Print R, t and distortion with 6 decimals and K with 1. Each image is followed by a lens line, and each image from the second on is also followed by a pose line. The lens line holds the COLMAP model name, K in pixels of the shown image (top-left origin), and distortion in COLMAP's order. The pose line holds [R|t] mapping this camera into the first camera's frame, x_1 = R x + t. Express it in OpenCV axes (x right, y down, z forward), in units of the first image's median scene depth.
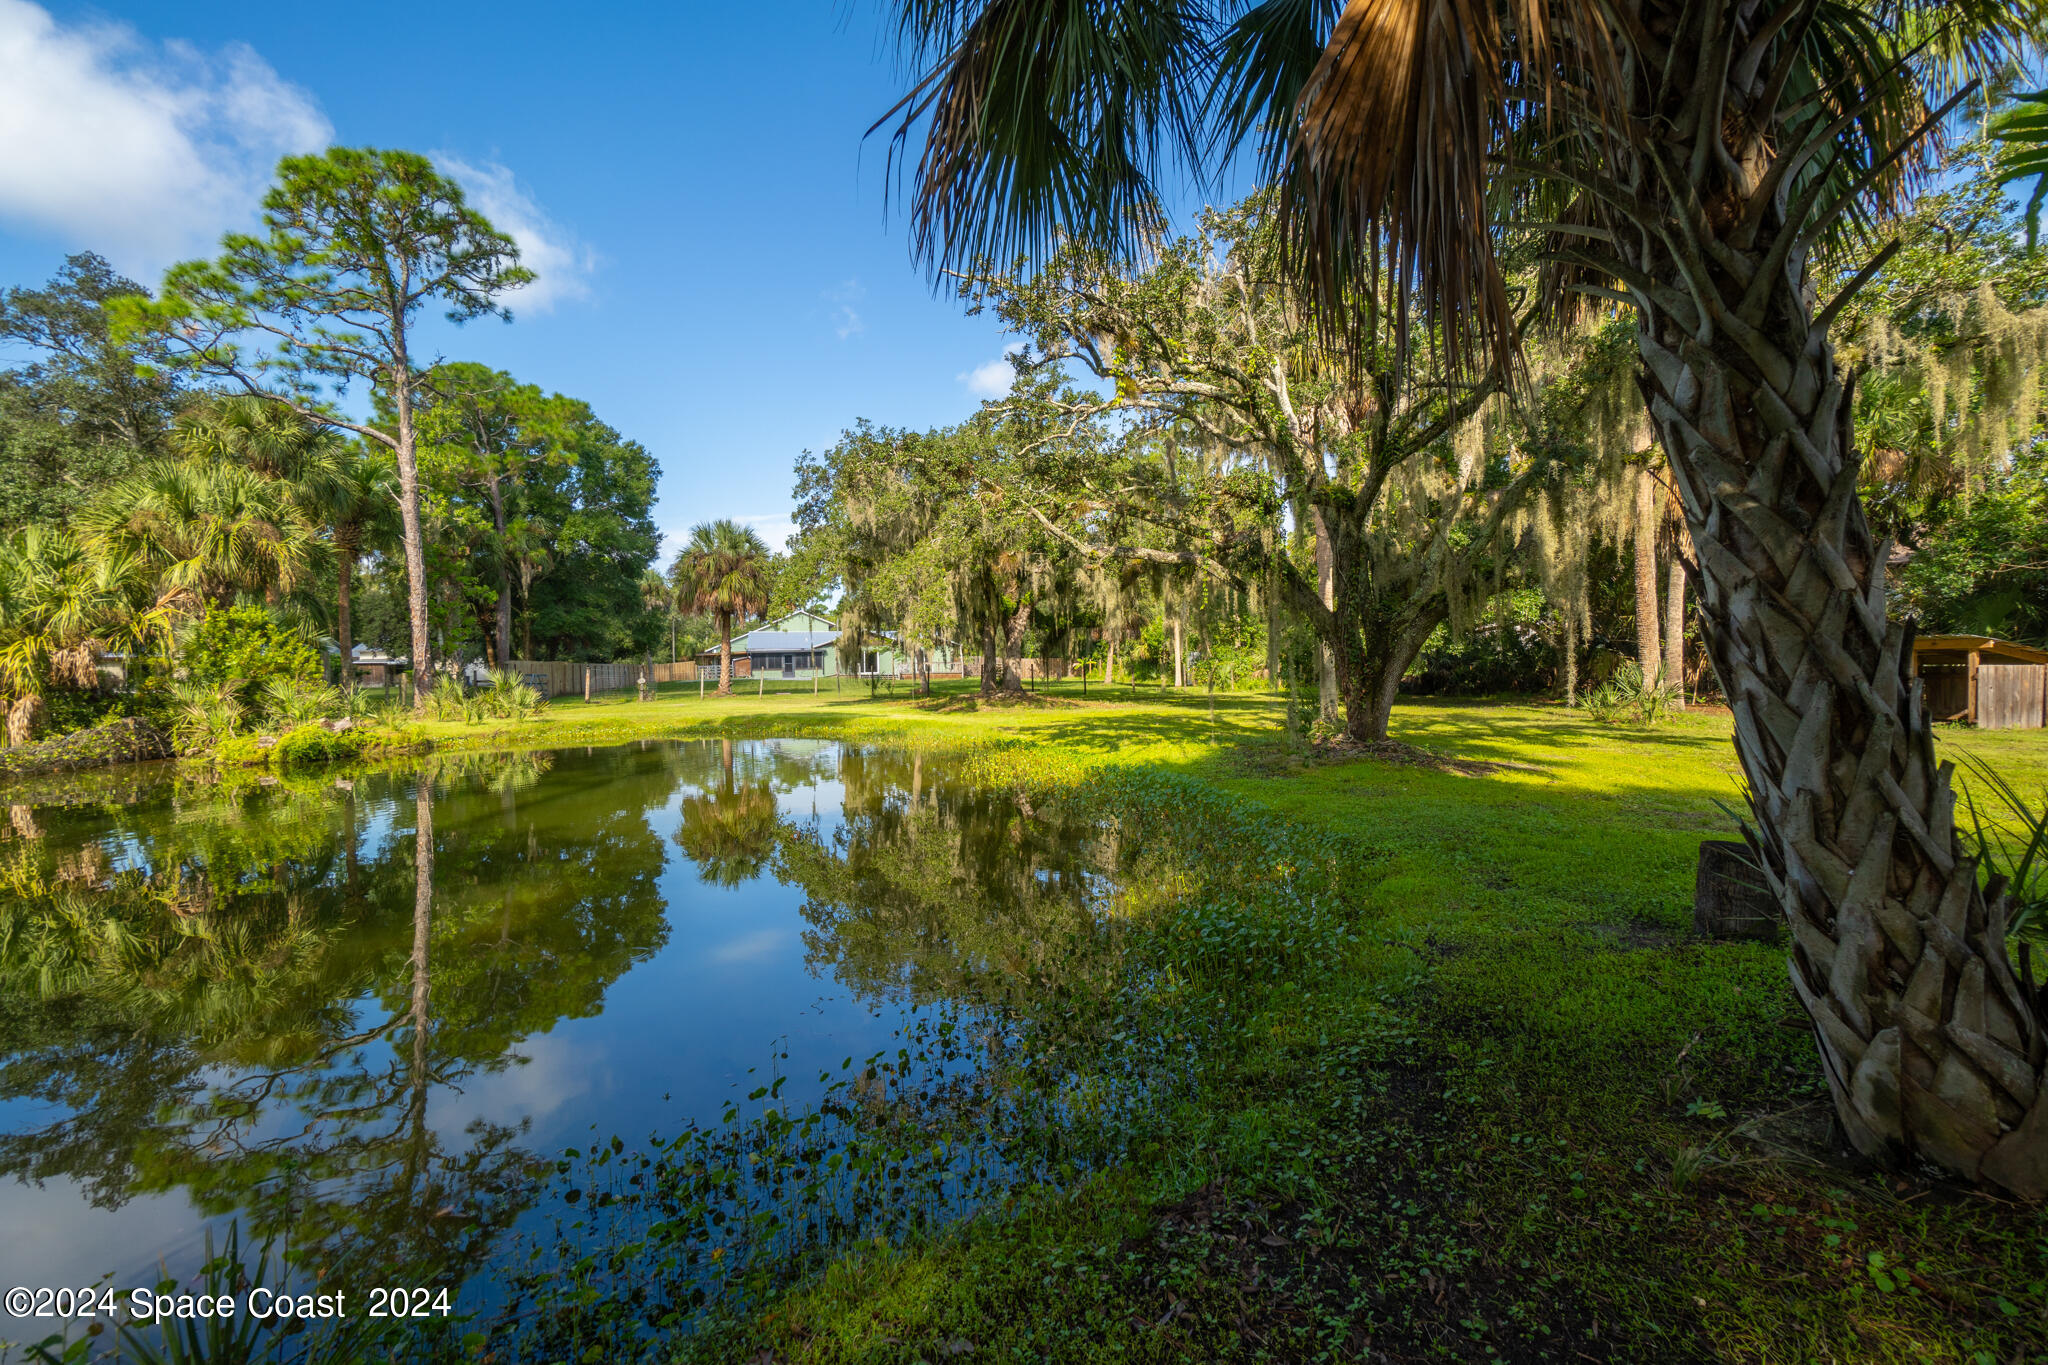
lens RADIAL K [[876.6, 0, 1020.0], [0, 876.6, 675.6], [0, 0, 1]] dist [-0.003401, 0.000878]
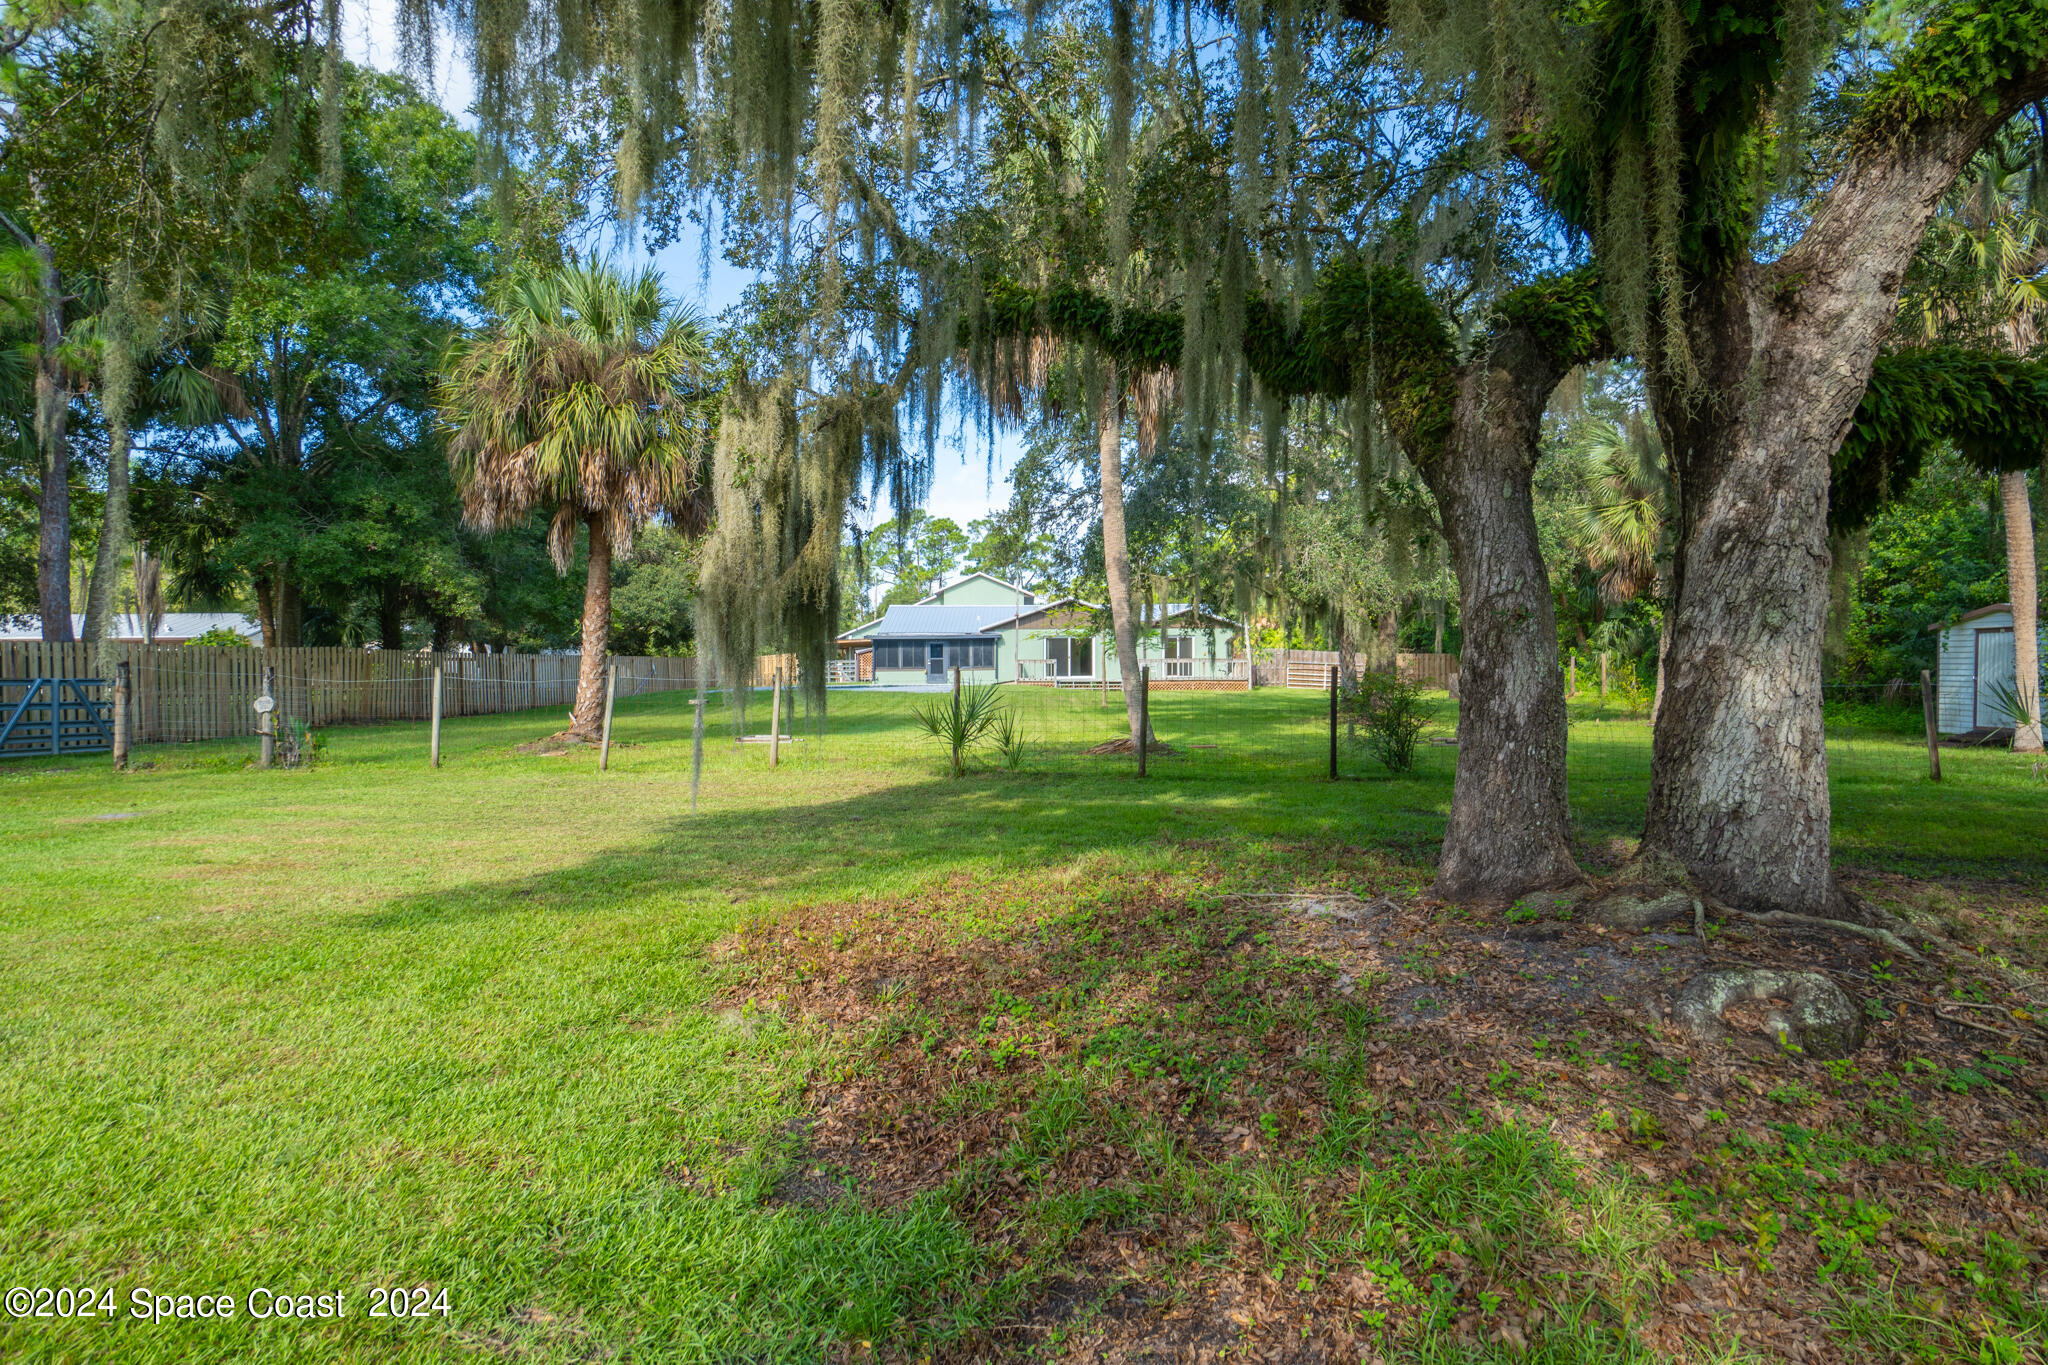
lens RADIAL K [[1094.0, 0, 1024.0], [0, 1094.0, 682.5], [0, 0, 1]] dist [0.000648, 0.000167]
pose [[0.965880, 0.012594, -0.258684, -0.052485], [-0.011095, 0.999912, 0.007254, -0.008393], [0.258752, -0.004136, 0.965935, 0.675309]]
